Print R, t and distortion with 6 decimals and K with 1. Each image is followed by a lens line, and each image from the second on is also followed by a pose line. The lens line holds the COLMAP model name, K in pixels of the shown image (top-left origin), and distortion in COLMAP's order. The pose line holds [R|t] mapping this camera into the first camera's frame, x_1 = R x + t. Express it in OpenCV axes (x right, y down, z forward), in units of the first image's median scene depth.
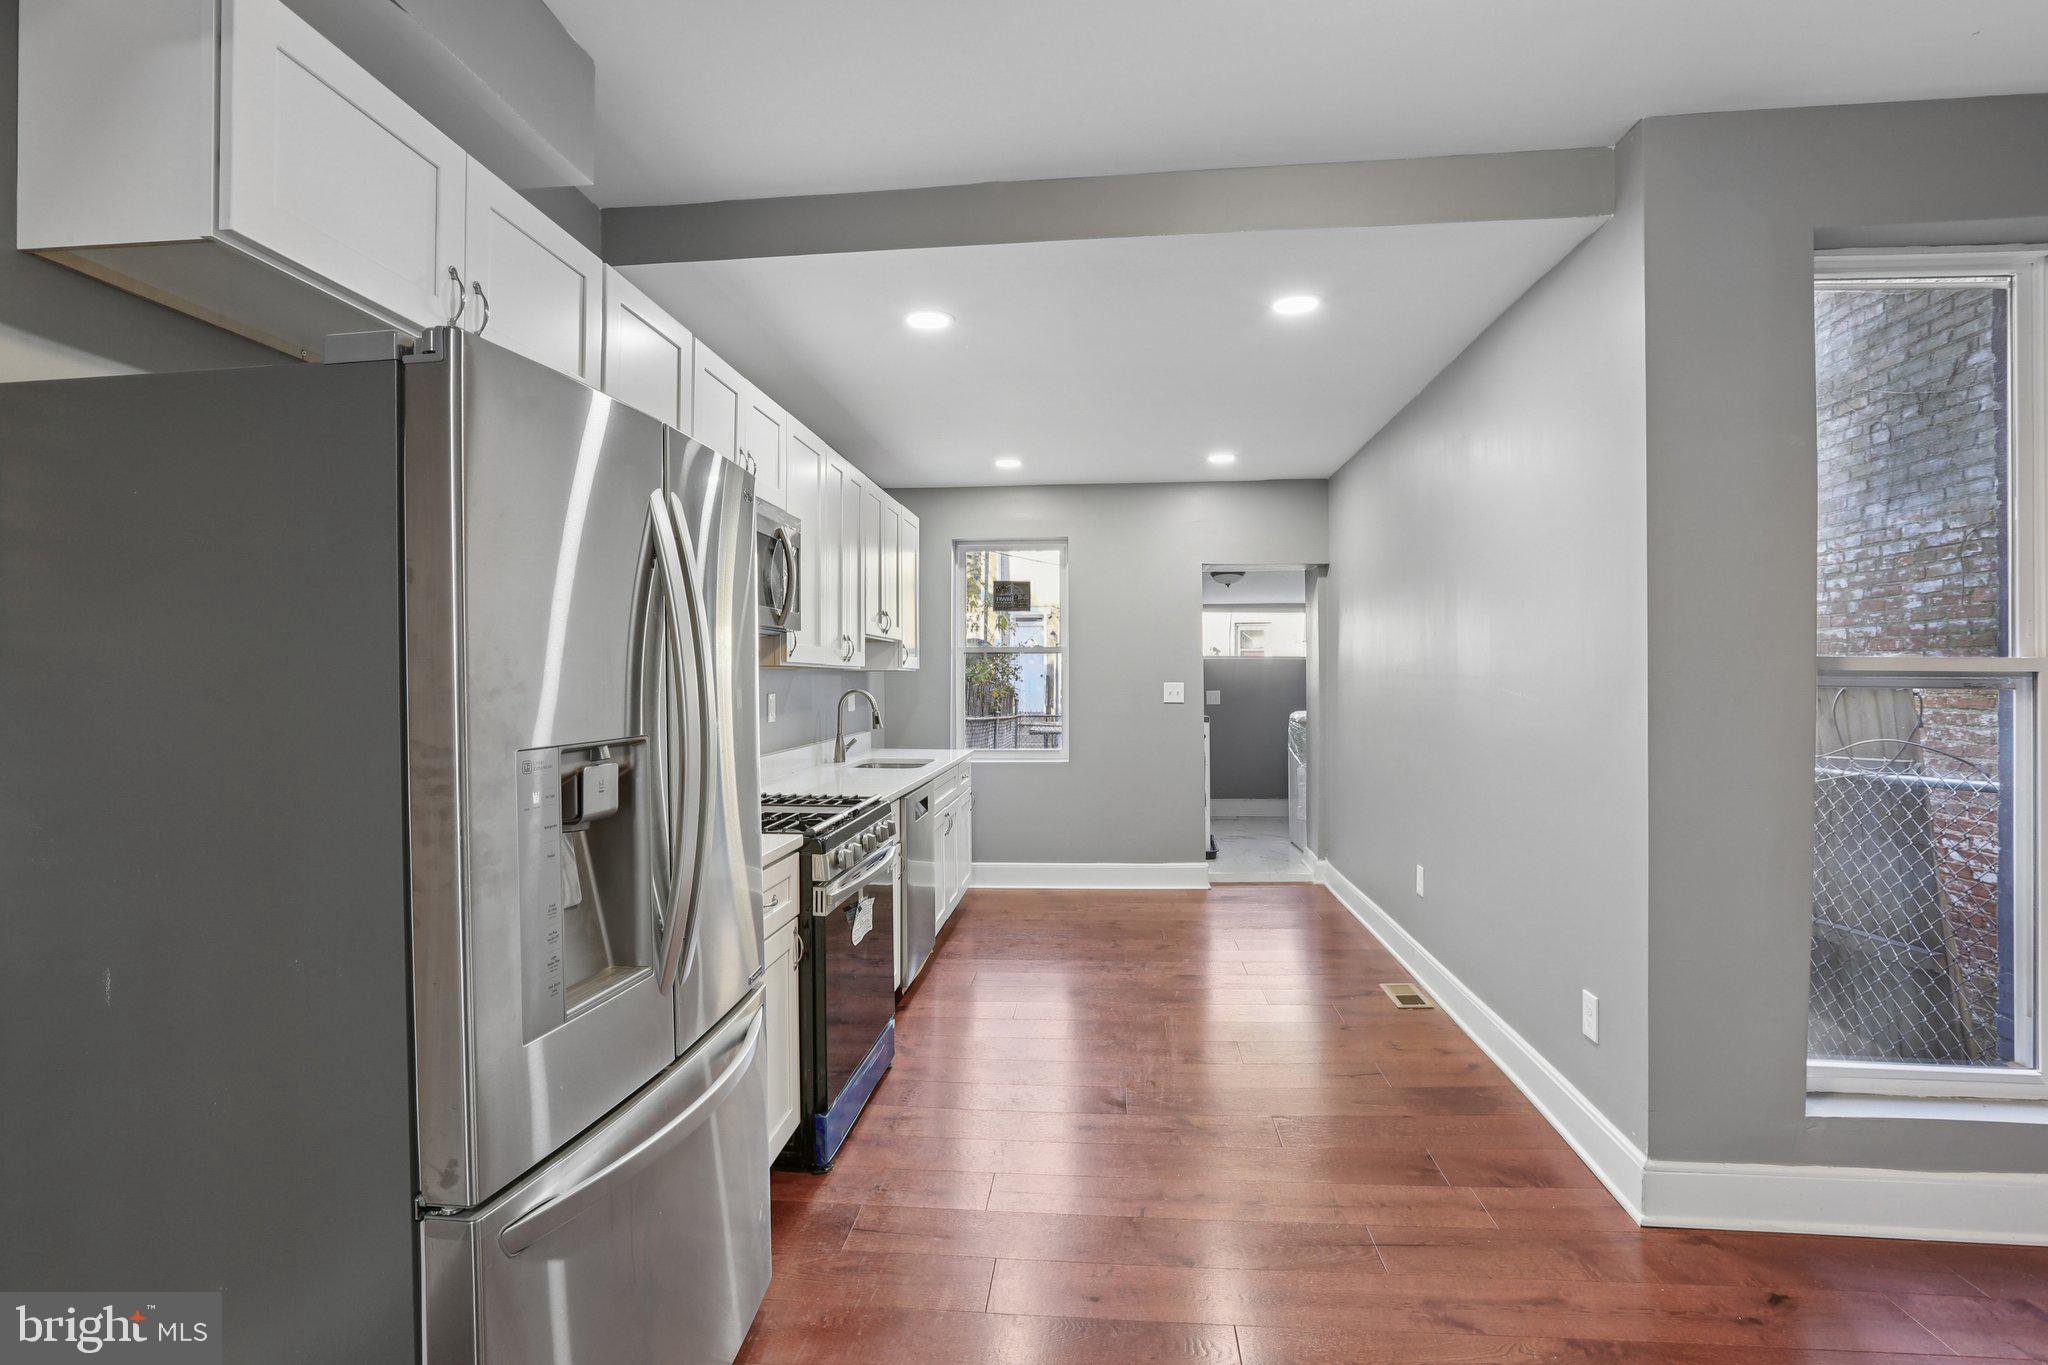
lens RADIAL K [[956.1, 0, 1031.3], [0, 956.1, 683.3], [0, 0, 1]] dist [-0.011932, 0.000576]
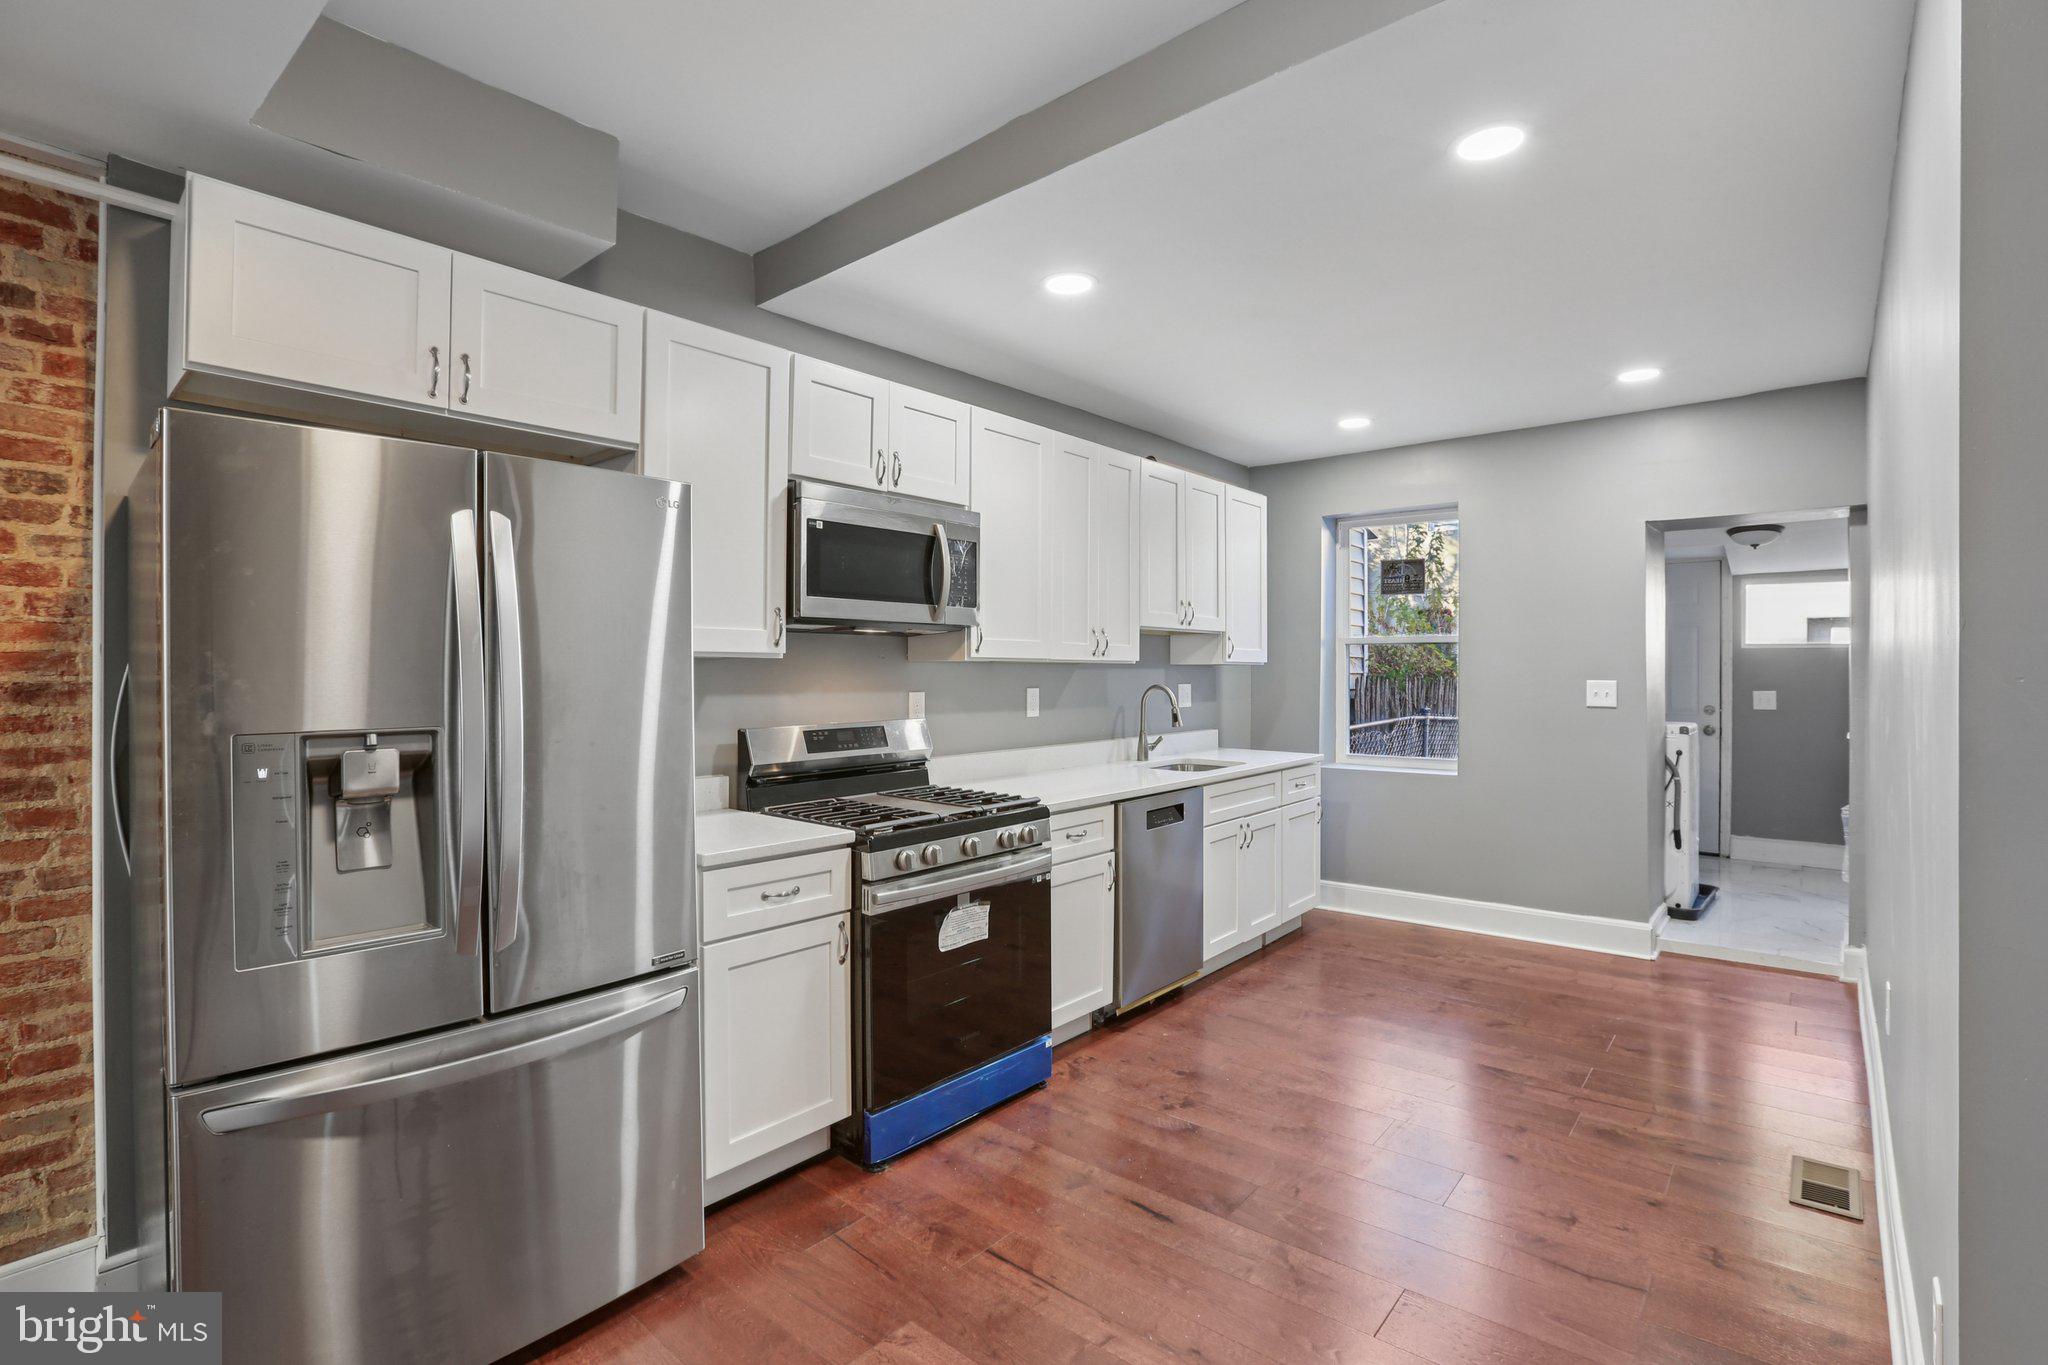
lens RADIAL K [[956.1, 0, 1027.3], [0, 956.1, 674.3], [0, 0, 1]] dist [-0.011932, 0.000576]
pose [[0.820989, 0.006860, -0.570902, 0.366456], [-0.006828, 0.999974, 0.002196, -0.007659], [0.570903, 0.002095, 0.821015, 0.208435]]
